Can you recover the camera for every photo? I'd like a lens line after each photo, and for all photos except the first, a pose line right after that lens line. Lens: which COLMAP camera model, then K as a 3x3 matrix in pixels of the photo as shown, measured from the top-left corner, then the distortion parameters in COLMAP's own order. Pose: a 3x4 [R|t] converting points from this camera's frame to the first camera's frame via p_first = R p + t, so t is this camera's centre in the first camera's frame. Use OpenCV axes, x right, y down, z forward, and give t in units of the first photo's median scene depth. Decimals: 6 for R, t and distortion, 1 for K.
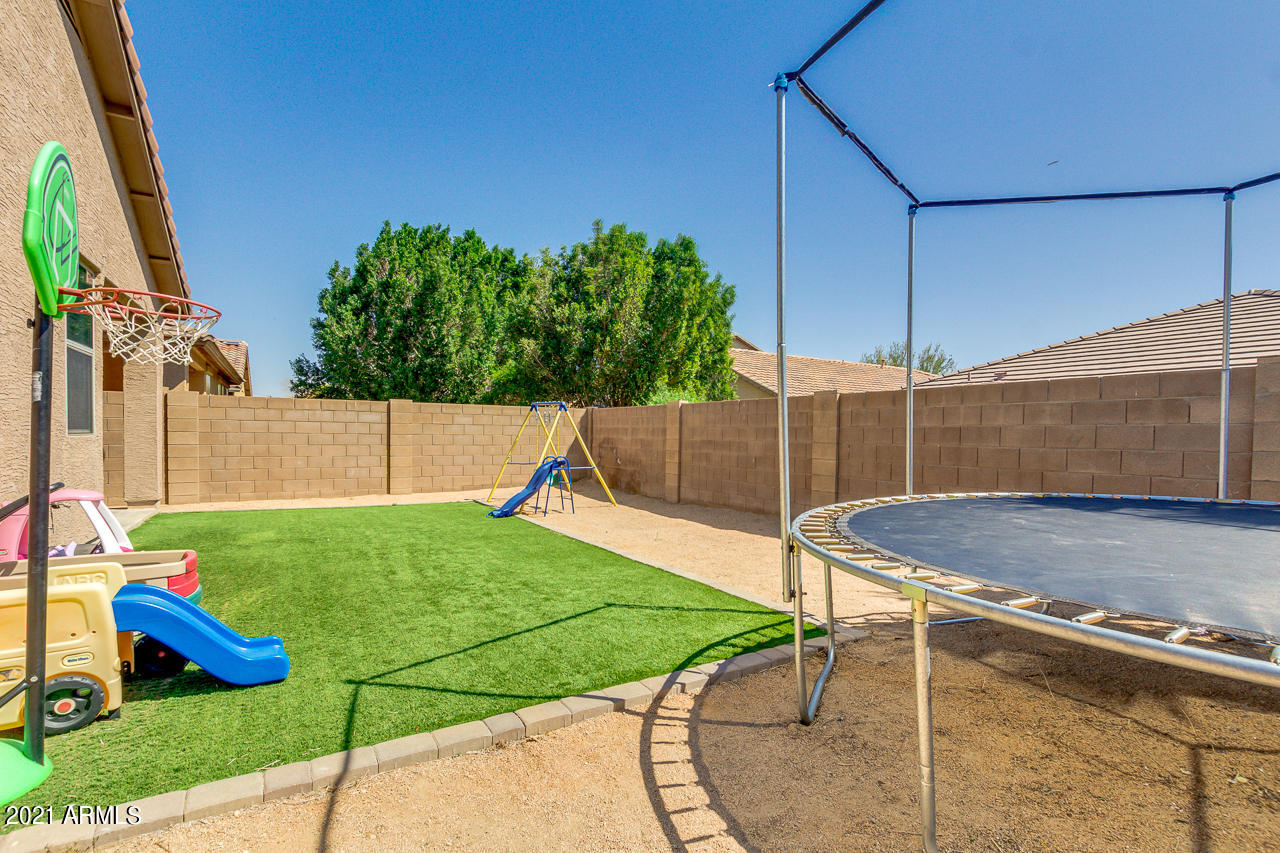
lens RADIAL K [[644.2, 0, 640.0], [0, 644.2, 426.5], [0, 0, 1]] dist [0.005709, 0.000021]
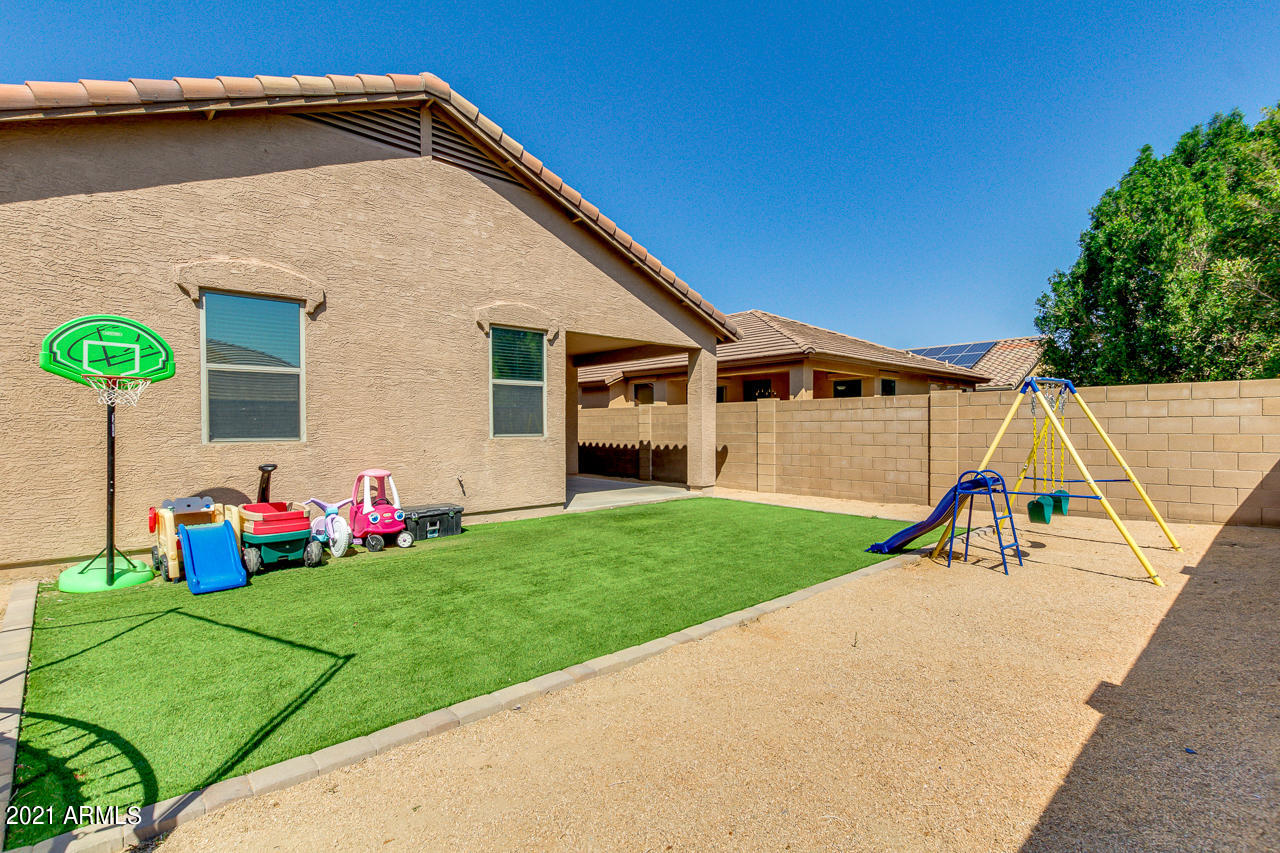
lens RADIAL K [[588.6, 0, 640.0], [0, 588.6, 426.5], [0, 0, 1]] dist [0.003814, -0.000020]
pose [[0.172447, -0.015001, -0.984905, 0.325230], [0.022109, 0.999691, -0.011355, 0.003731], [0.984771, -0.019817, 0.172725, 0.546241]]
